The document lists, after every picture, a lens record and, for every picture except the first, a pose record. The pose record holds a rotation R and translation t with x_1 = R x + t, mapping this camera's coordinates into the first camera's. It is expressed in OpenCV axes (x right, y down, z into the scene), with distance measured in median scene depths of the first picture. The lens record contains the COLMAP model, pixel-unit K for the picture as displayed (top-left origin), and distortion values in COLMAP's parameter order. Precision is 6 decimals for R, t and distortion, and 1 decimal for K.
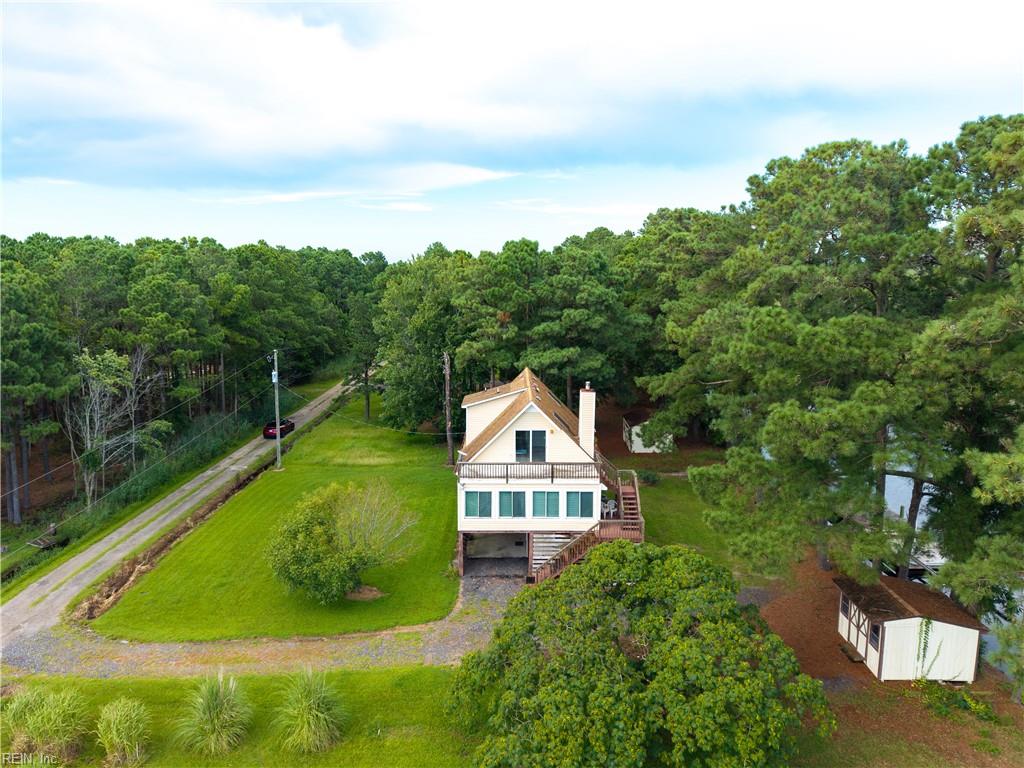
lens RADIAL K [[689.5, 0, 511.8], [0, 689.5, 379.3], [0, 0, 1]] dist [0.000349, -0.008493]
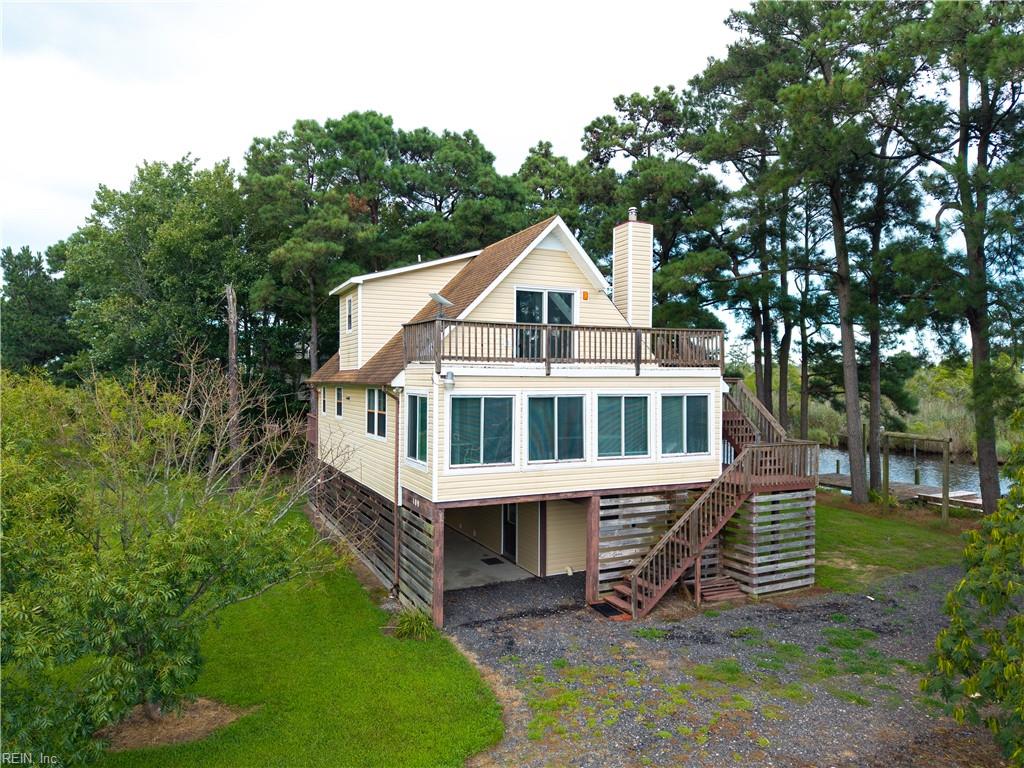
lens RADIAL K [[689.5, 0, 510.8], [0, 689.5, 387.3], [0, 0, 1]] dist [0.000349, -0.008493]
pose [[0.901369, 0.000913, 0.433051, -0.206038], [0.065003, 0.988382, -0.137385, 0.211846], [-0.428145, 0.151984, 0.890838, 0.632062]]
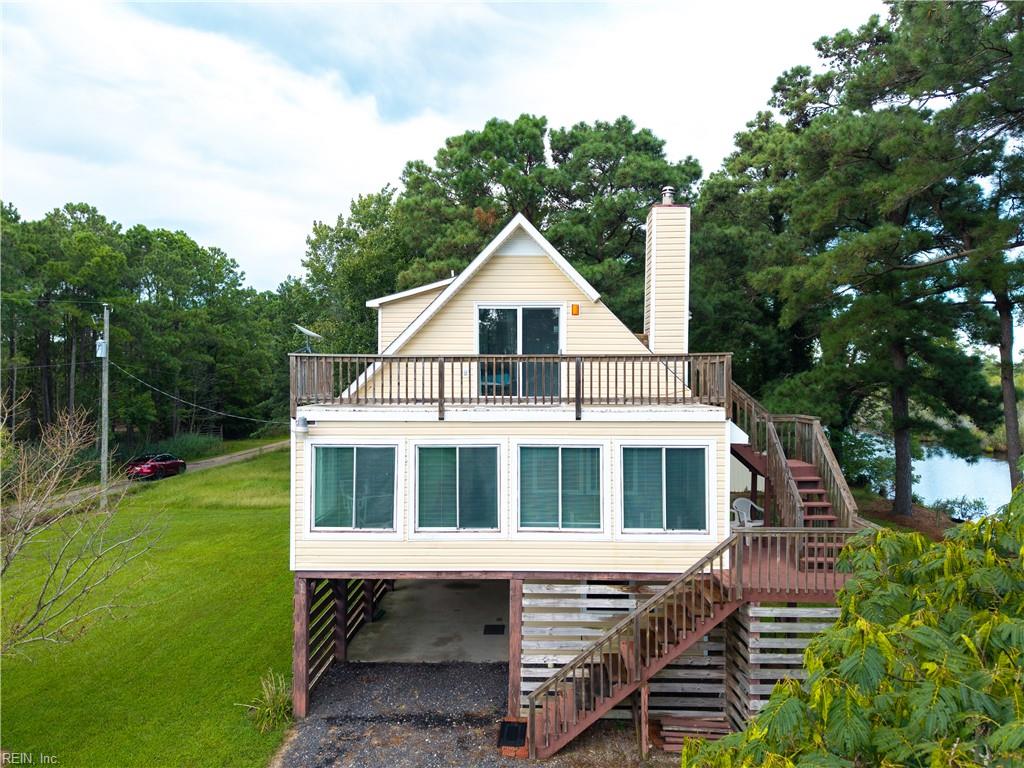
lens RADIAL K [[689.5, 0, 512.5], [0, 689.5, 389.7], [0, 0, 1]] dist [0.000349, -0.008493]
pose [[0.999703, 0.001627, -0.024317, 0.034819], [-0.005299, 0.988406, -0.151744, 0.184238], [0.023788, 0.151828, 0.988121, 0.667198]]
